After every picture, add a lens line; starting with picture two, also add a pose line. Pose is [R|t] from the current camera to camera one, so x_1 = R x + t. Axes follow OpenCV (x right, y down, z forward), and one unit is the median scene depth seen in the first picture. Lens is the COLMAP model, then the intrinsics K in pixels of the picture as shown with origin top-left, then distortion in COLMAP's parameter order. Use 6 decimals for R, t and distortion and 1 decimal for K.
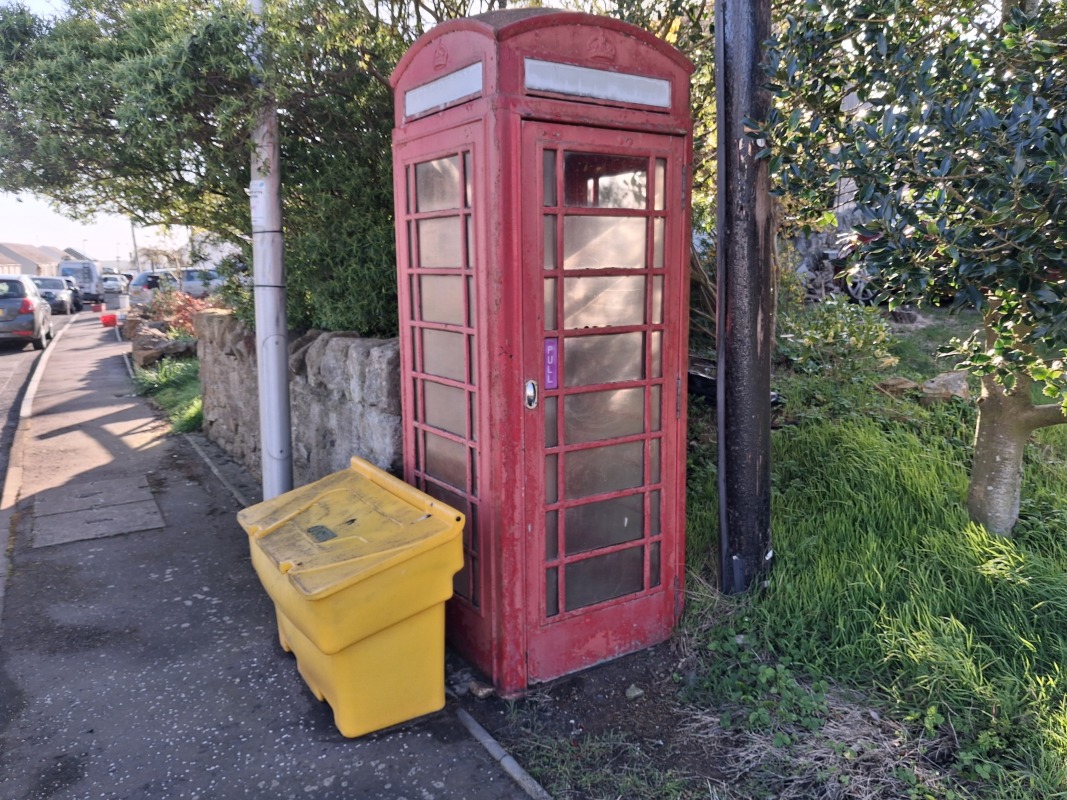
lens RADIAL K [[820.3, 0, 533.5], [0, 820.3, 400.0], [0, 0, 1]] dist [0.046243, -0.172752]
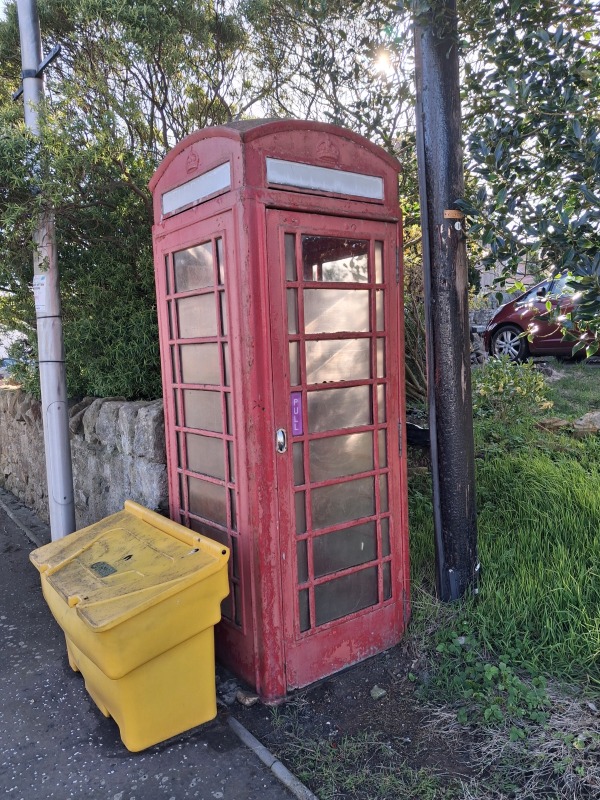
lens RADIAL K [[619.5, 0, 278.1], [0, 619.5, 420.3], [0, 0, 1]] dist [-0.001044, -0.008200]
pose [[0.998403, -0.039330, 0.040557, -0.038943], [0.041059, 0.998243, -0.042724, 0.001001], [-0.038805, 0.044321, 0.998263, 0.110951]]
